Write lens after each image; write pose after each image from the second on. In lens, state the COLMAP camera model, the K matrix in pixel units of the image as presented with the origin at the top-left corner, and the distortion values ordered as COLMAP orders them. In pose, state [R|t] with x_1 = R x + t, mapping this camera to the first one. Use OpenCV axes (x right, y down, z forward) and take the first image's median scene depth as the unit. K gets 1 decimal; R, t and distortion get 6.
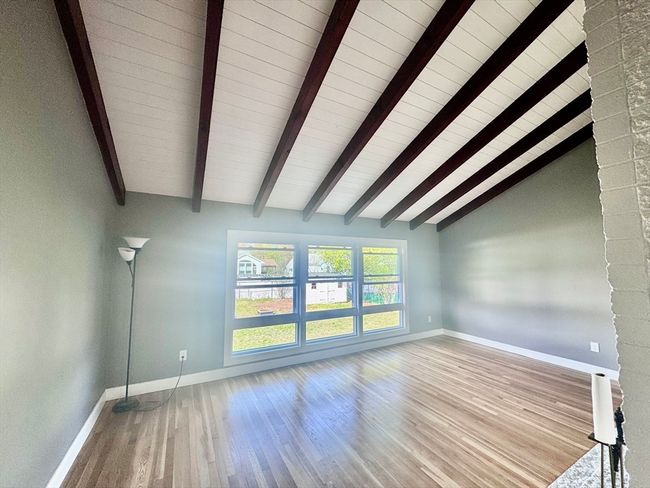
lens RADIAL K [[259.5, 0, 325.0], [0, 259.5, 244.0], [0, 0, 1]] dist [-0.000920, -0.000021]
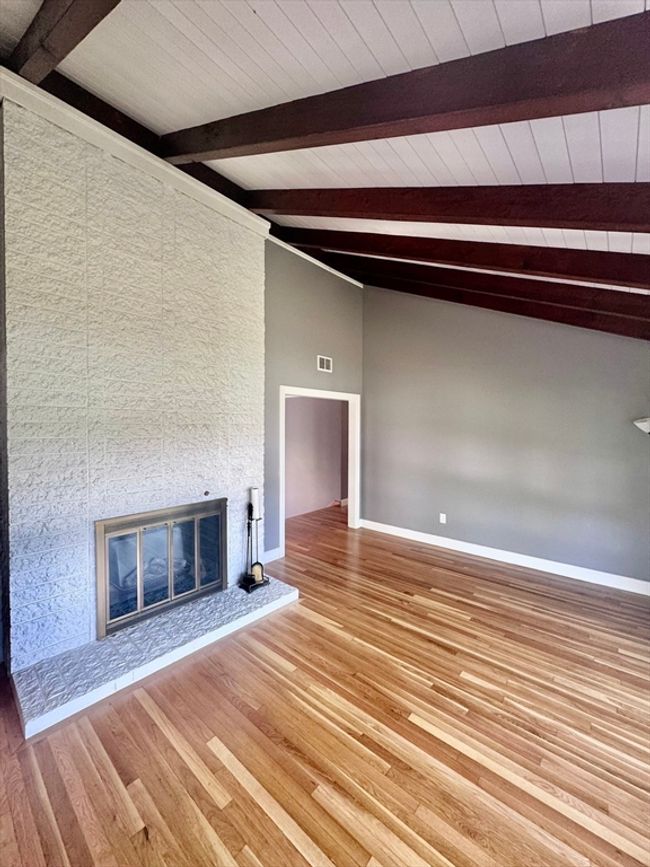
lens RADIAL K [[346.2, 0, 325.0], [0, 346.2, 433.5], [0, 0, 1]] dist [-0.000920, -0.000021]
pose [[-0.938380, 0.003508, -0.345588, 0.731831], [0.025993, 0.997833, -0.060451, 0.119380], [0.344627, -0.065709, -0.936437, 1.857854]]
